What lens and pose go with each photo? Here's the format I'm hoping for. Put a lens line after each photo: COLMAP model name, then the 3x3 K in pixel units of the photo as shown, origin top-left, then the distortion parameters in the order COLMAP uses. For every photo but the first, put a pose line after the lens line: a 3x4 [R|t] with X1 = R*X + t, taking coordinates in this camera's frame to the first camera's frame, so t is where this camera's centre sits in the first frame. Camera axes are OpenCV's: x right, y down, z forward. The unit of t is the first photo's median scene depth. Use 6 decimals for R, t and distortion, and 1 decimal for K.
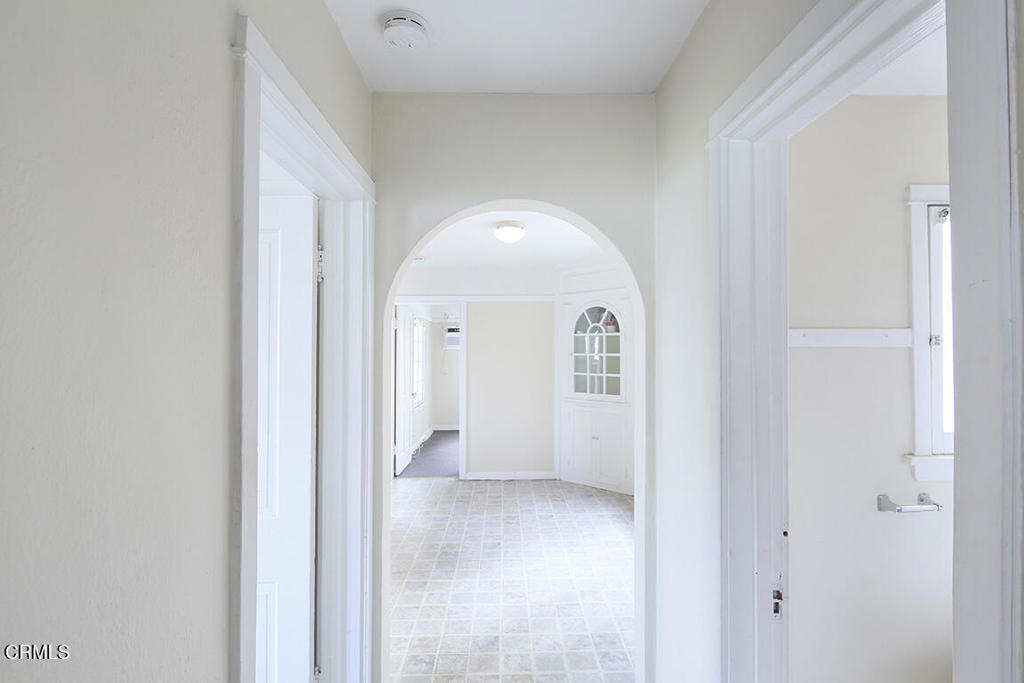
lens RADIAL K [[501.5, 0, 503.3], [0, 501.5, 337.1], [0, 0, 1]] dist [0.003451, 0.000216]
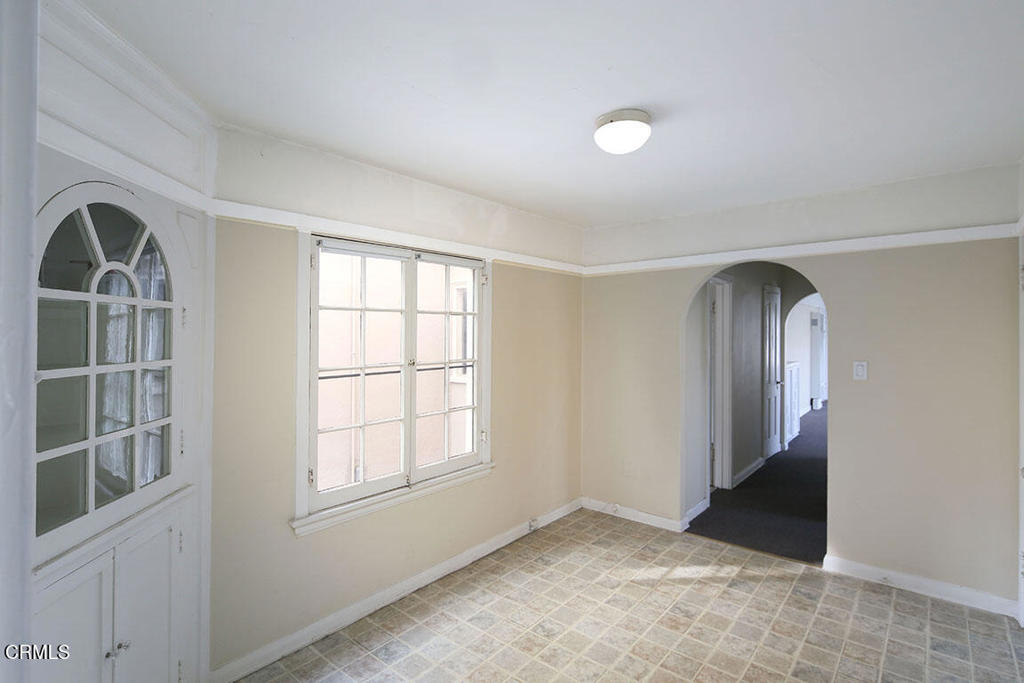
lens RADIAL K [[501.5, 0, 503.3], [0, 501.5, 337.1], [0, 0, 1]] dist [0.003451, 0.000216]
pose [[-0.756773, -0.005855, 0.653652, -0.177267], [-0.013341, 0.999890, -0.006489, 0.015123], [-0.653542, -0.013631, -0.756768, 1.054765]]
